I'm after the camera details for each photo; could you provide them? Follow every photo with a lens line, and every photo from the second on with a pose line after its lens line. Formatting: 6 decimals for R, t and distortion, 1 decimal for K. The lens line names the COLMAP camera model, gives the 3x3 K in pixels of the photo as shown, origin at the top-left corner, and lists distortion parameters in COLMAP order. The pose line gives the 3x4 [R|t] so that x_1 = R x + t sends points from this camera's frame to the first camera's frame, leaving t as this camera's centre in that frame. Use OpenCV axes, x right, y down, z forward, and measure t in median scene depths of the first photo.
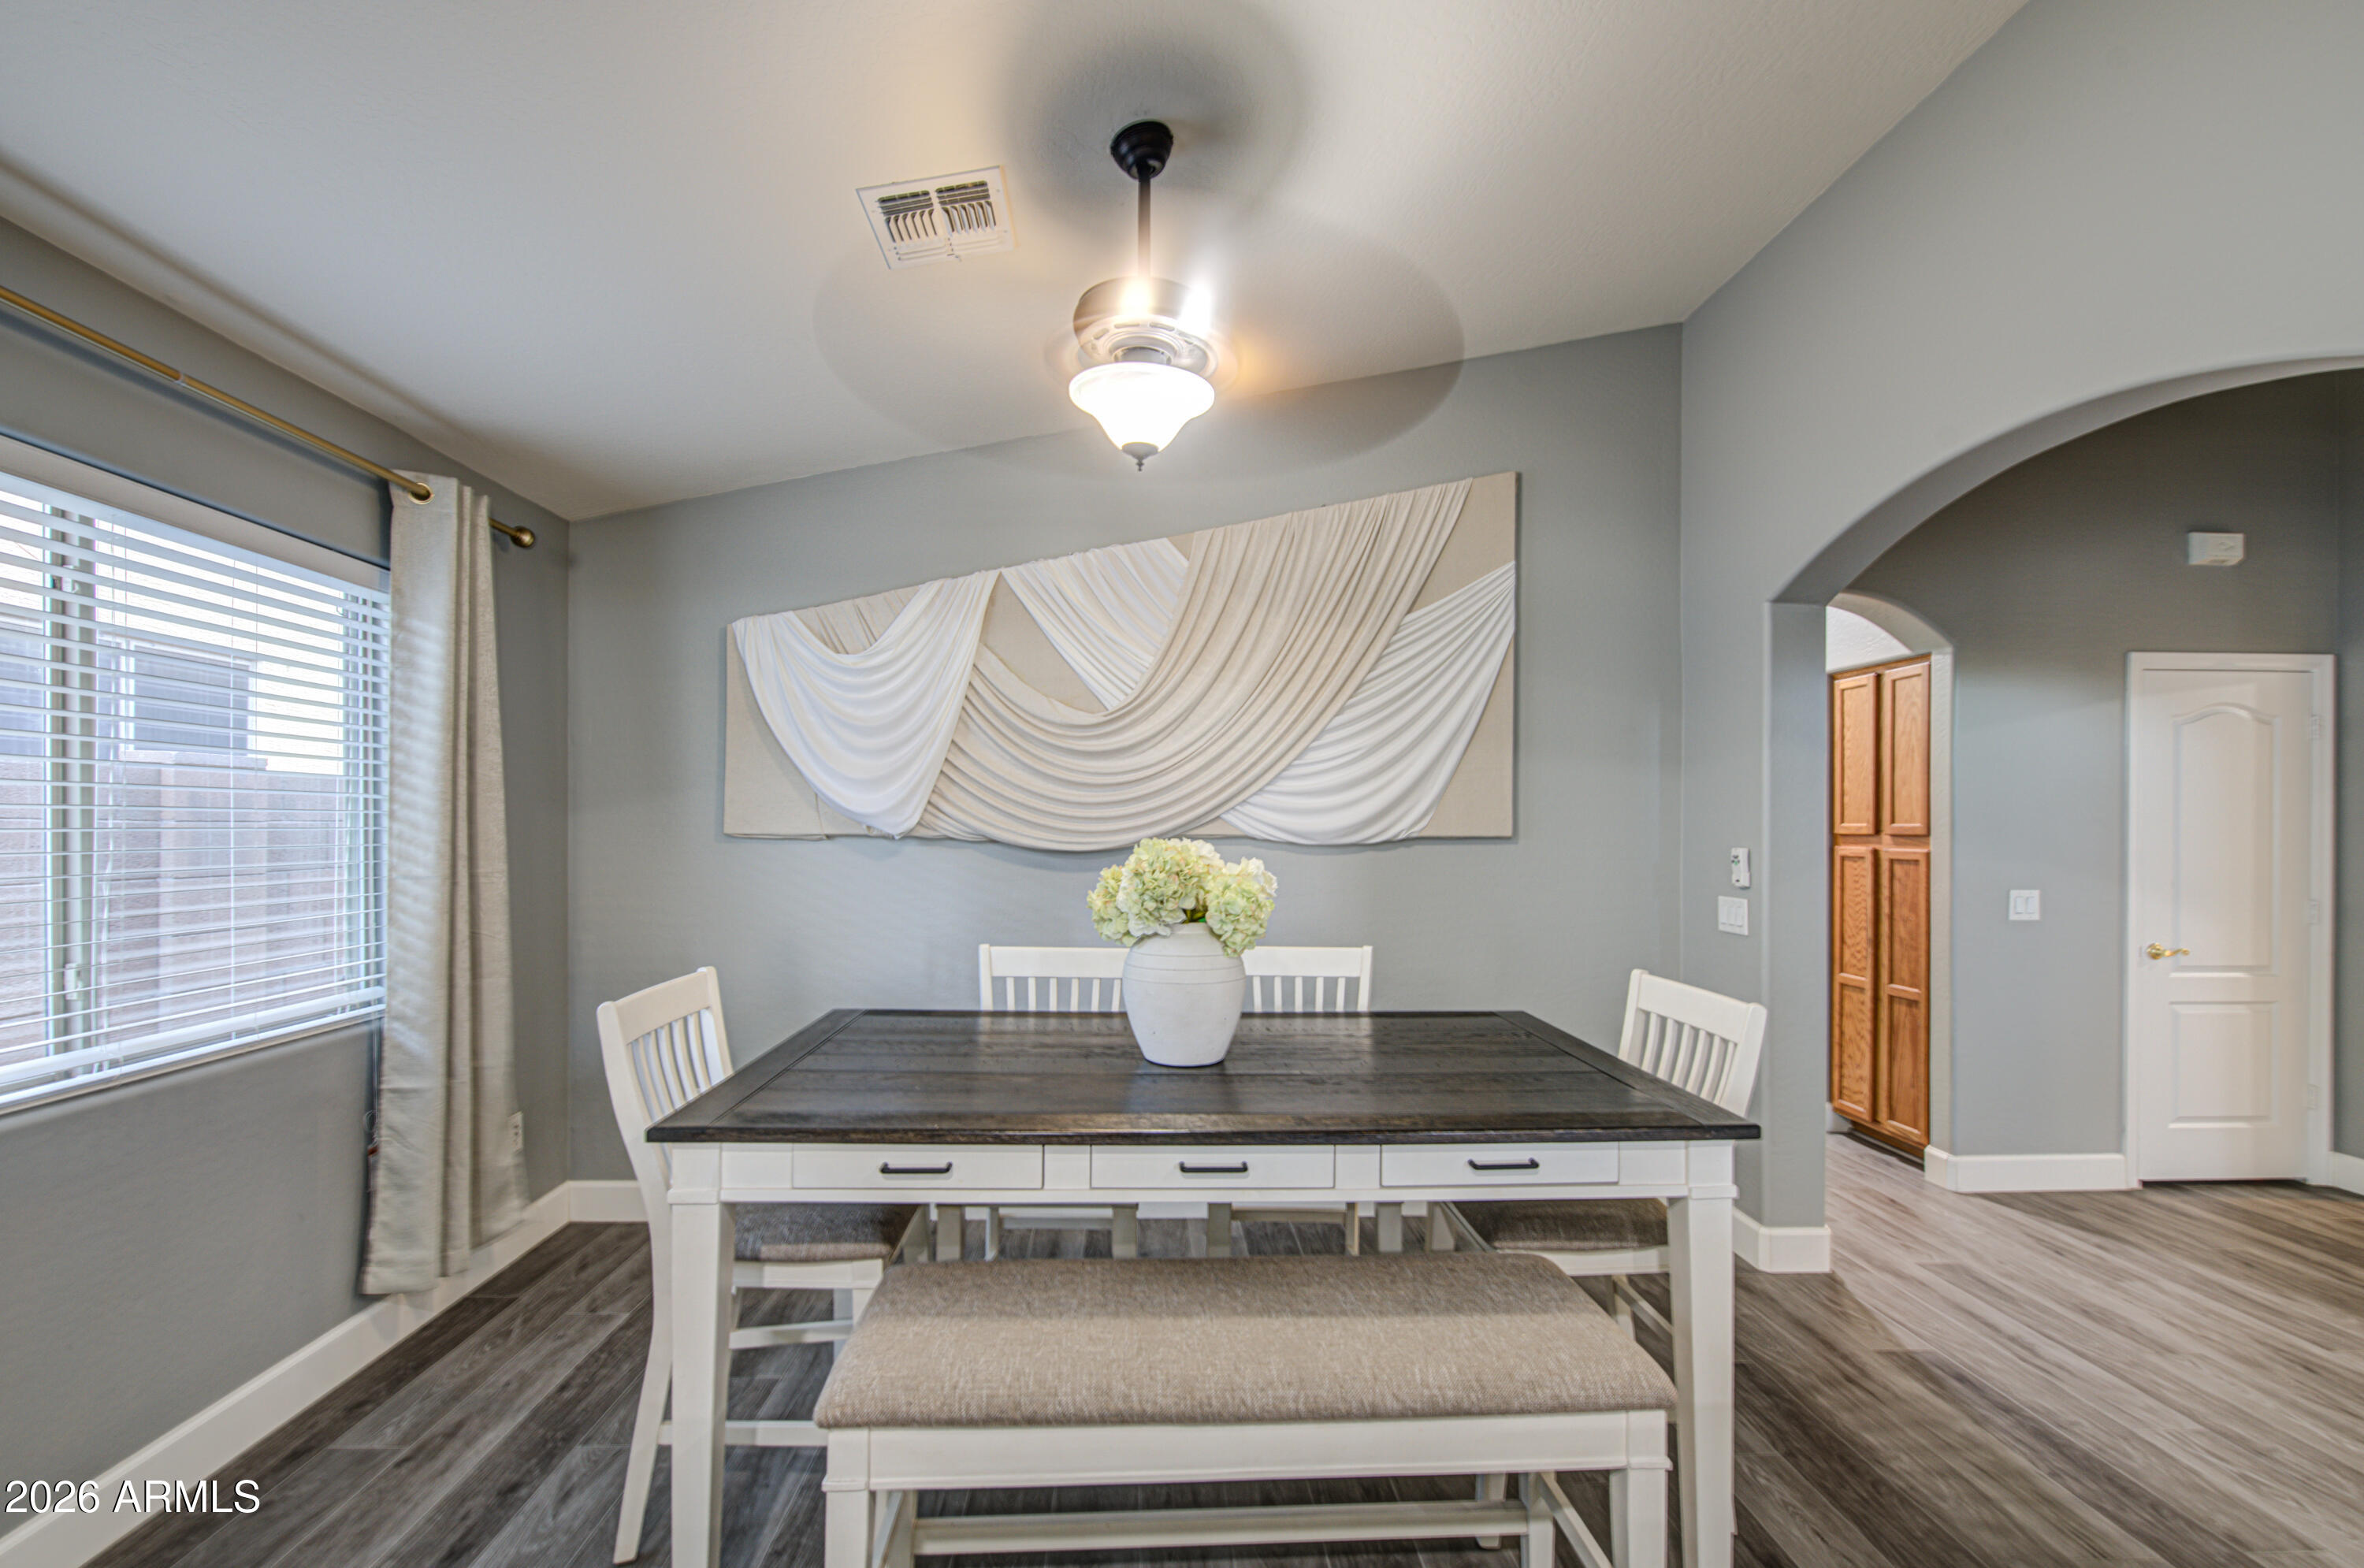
lens RADIAL K [[976.0, 0, 1183.7], [0, 976.0, 794.8], [0, 0, 1]] dist [0.003770, -0.002404]
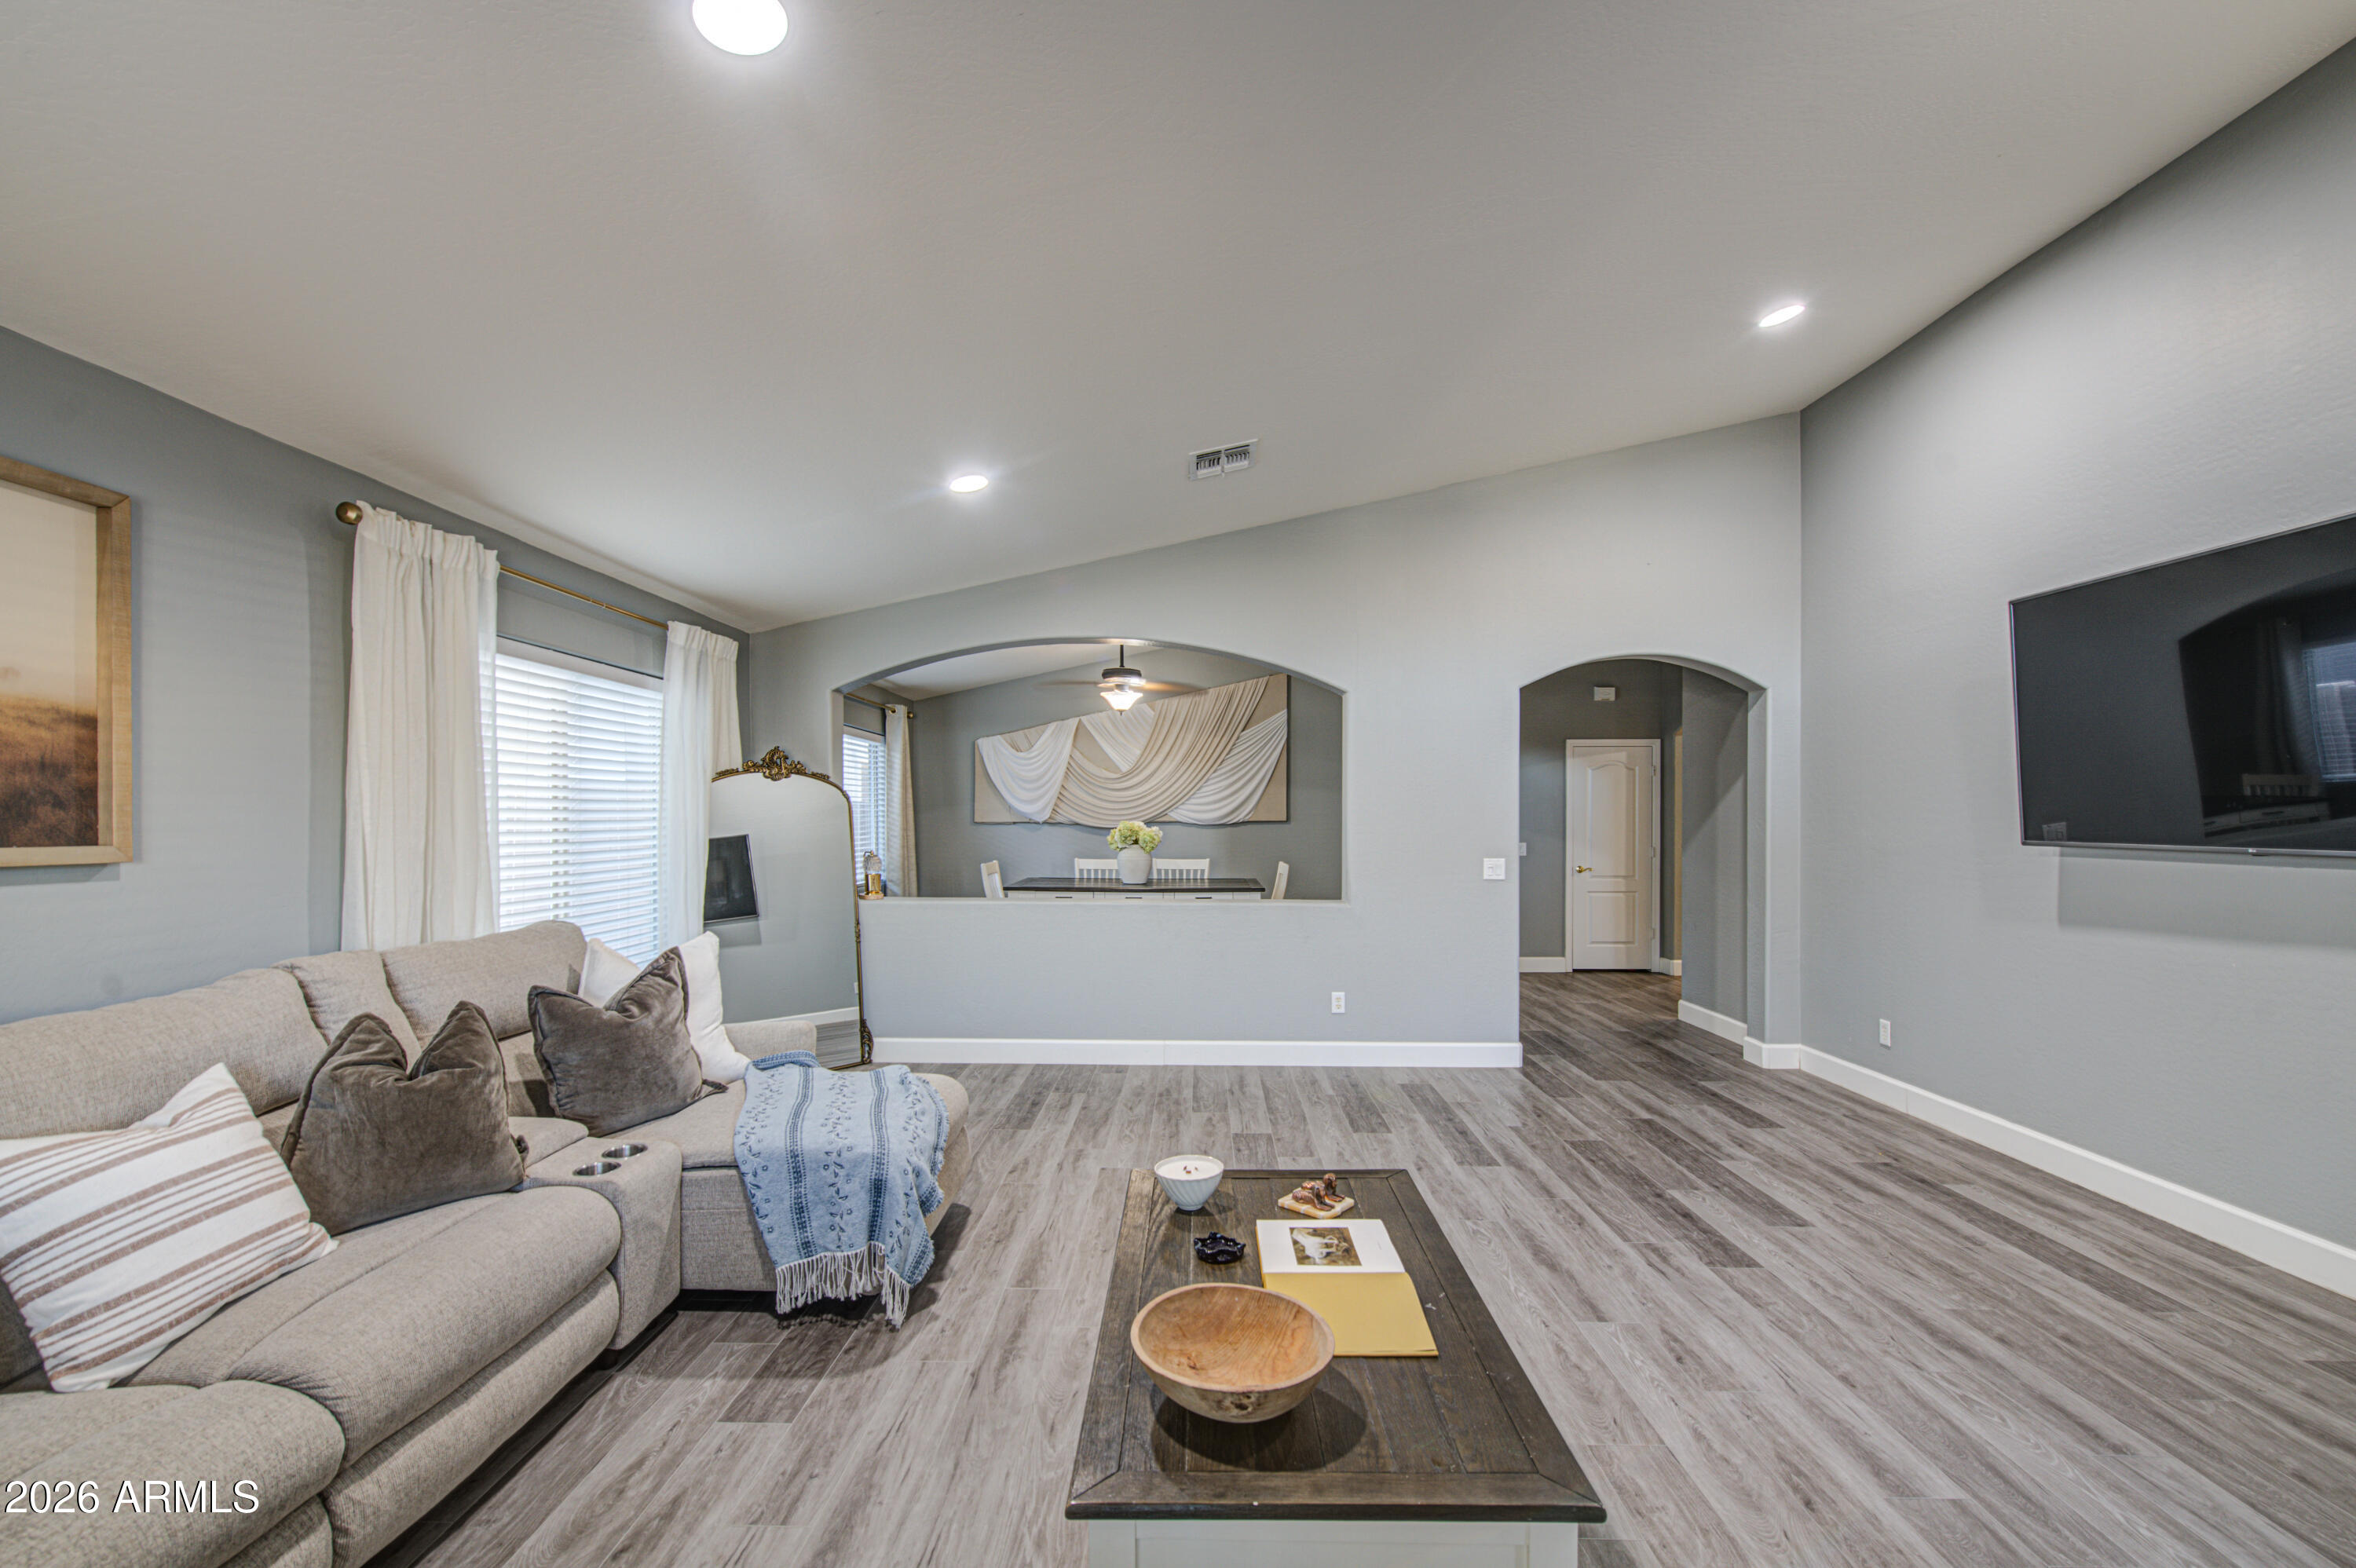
lens RADIAL K [[972.6, 0, 1192.8], [0, 972.6, 803.4], [0, 0, 1]] dist [0.003770, -0.002404]
pose [[0.997497, -0.008051, -0.070250, 0.282504], [0.008917, 0.999888, 0.012022, -0.034512], [0.070145, -0.012618, 0.997457, -1.514415]]
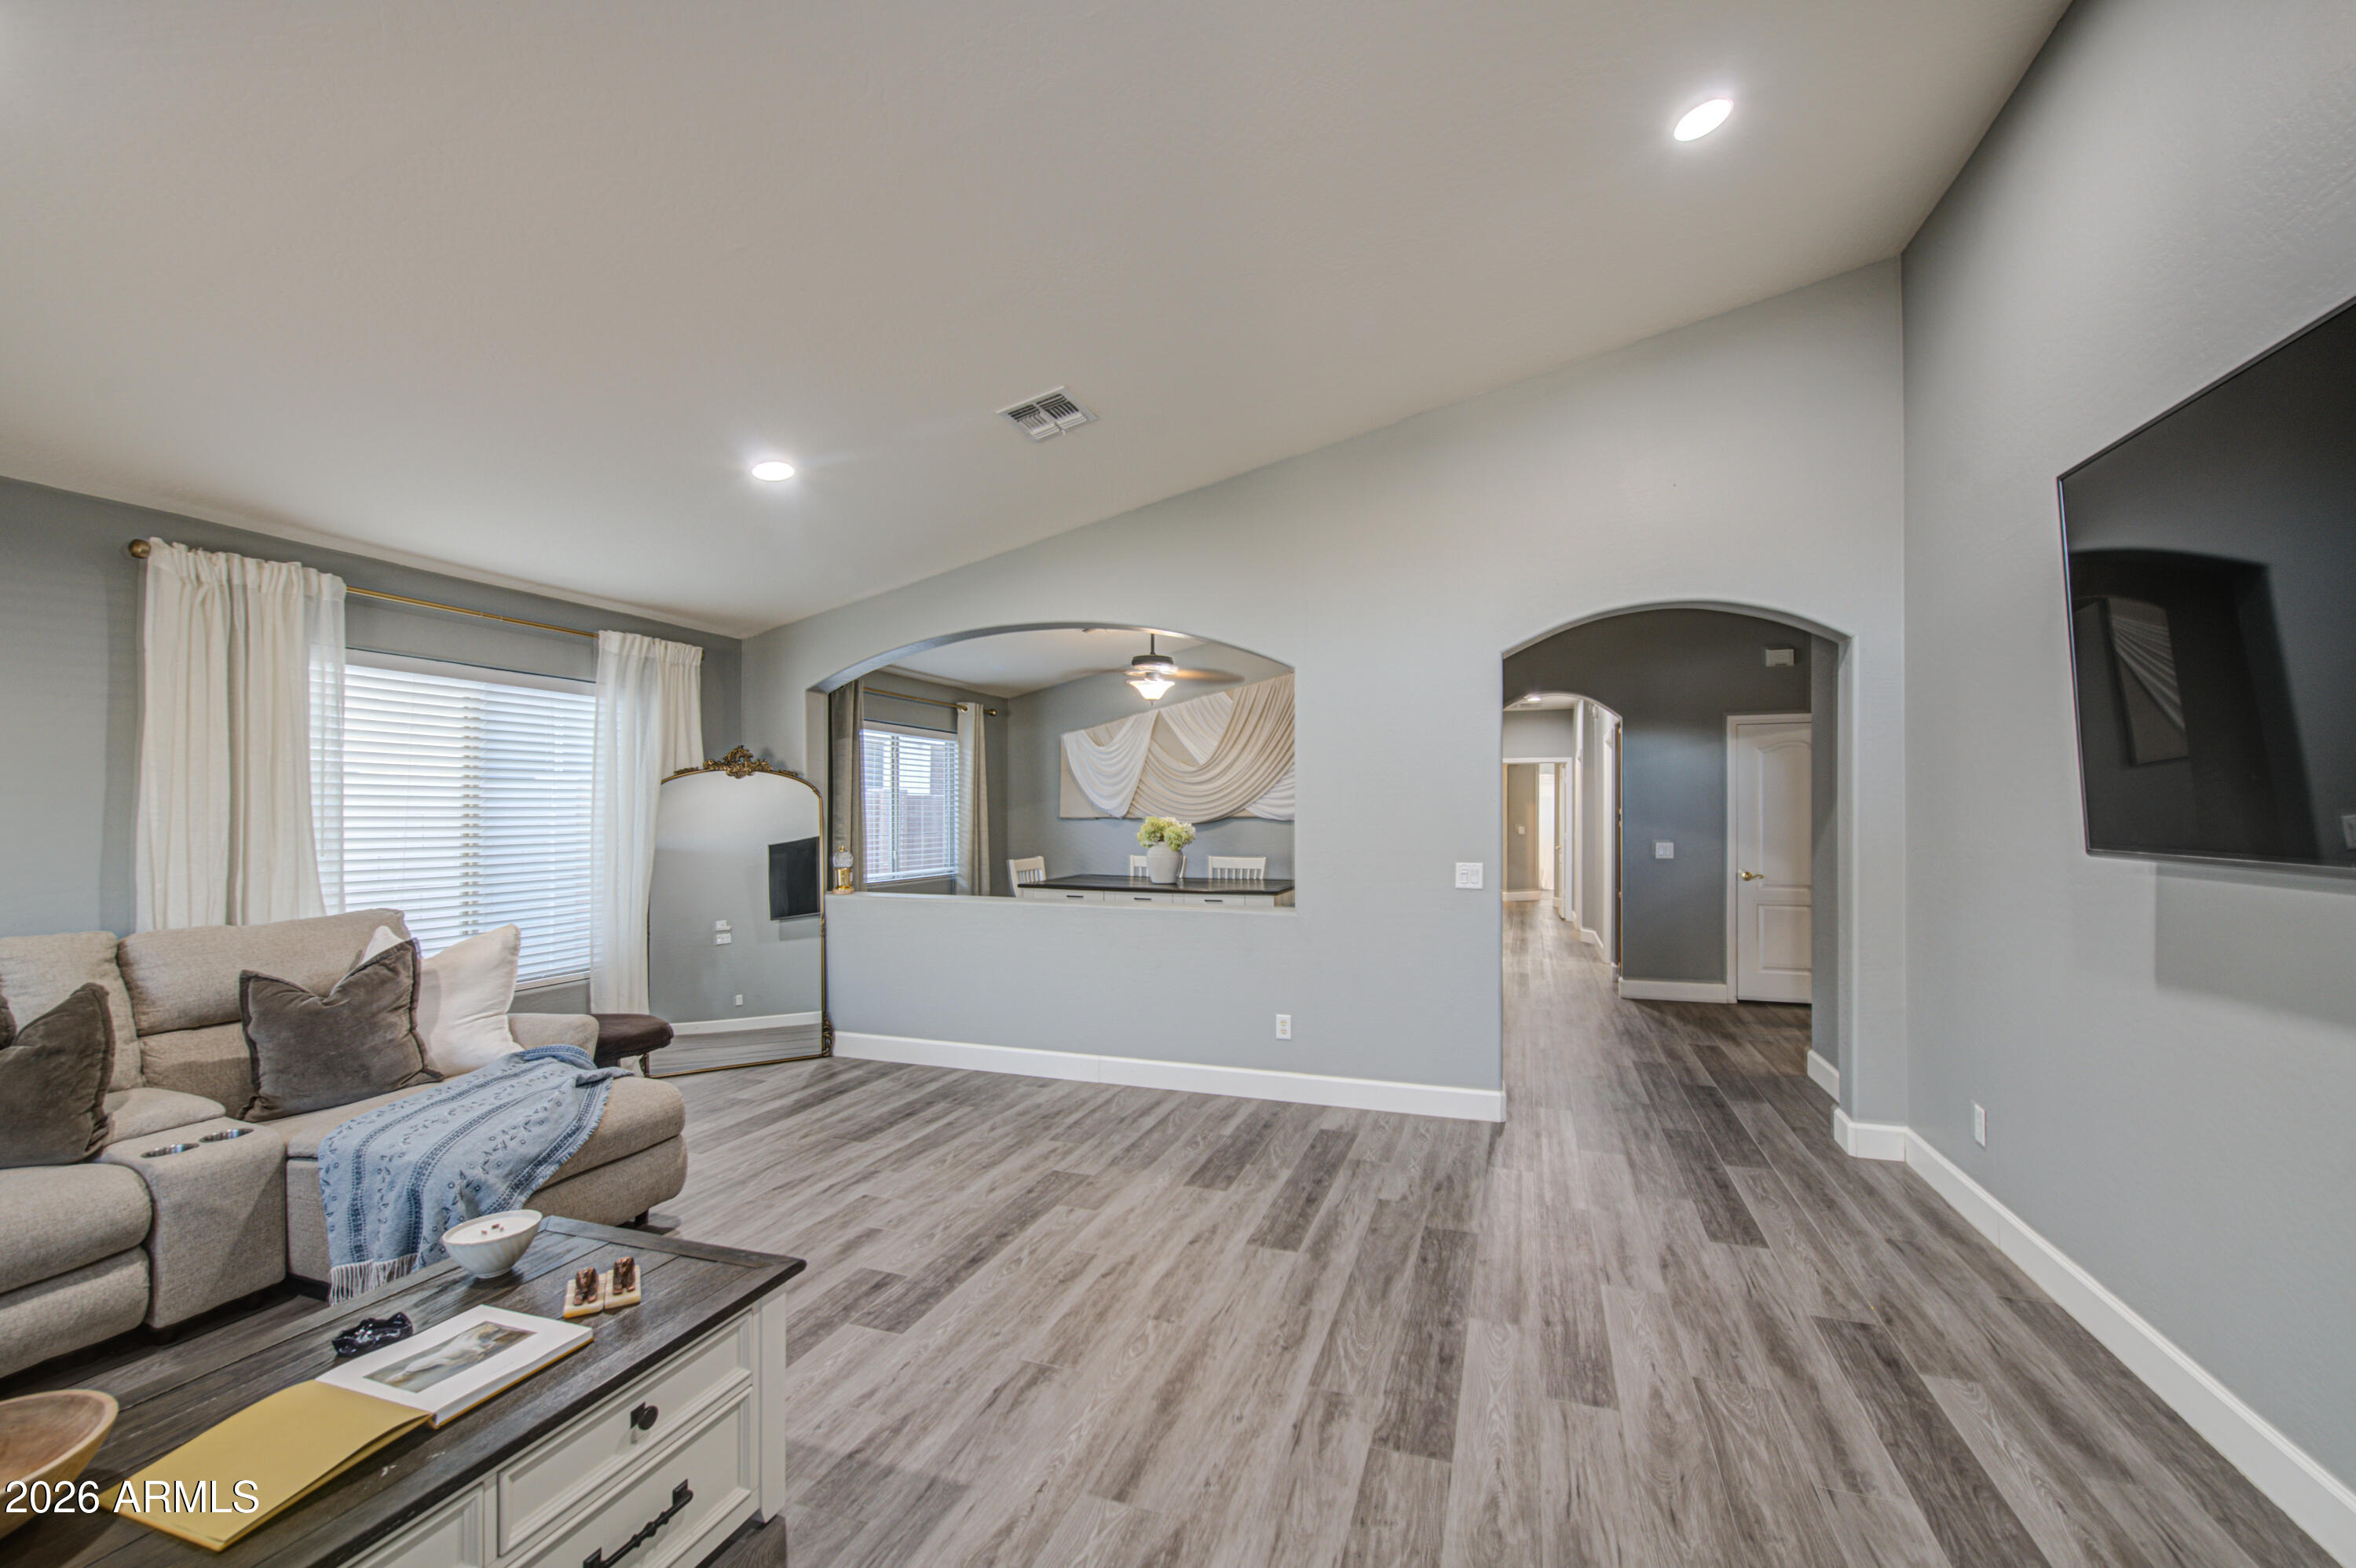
lens RADIAL K [[972.6, 0, 1215.6], [0, 972.6, 791.1], [0, 0, 1]] dist [0.003770, -0.002404]
pose [[0.928270, -0.016768, -0.371529, 0.851310], [0.018394, 0.999830, 0.000834, -0.023368], [0.371452, -0.007608, 0.928421, -1.214111]]
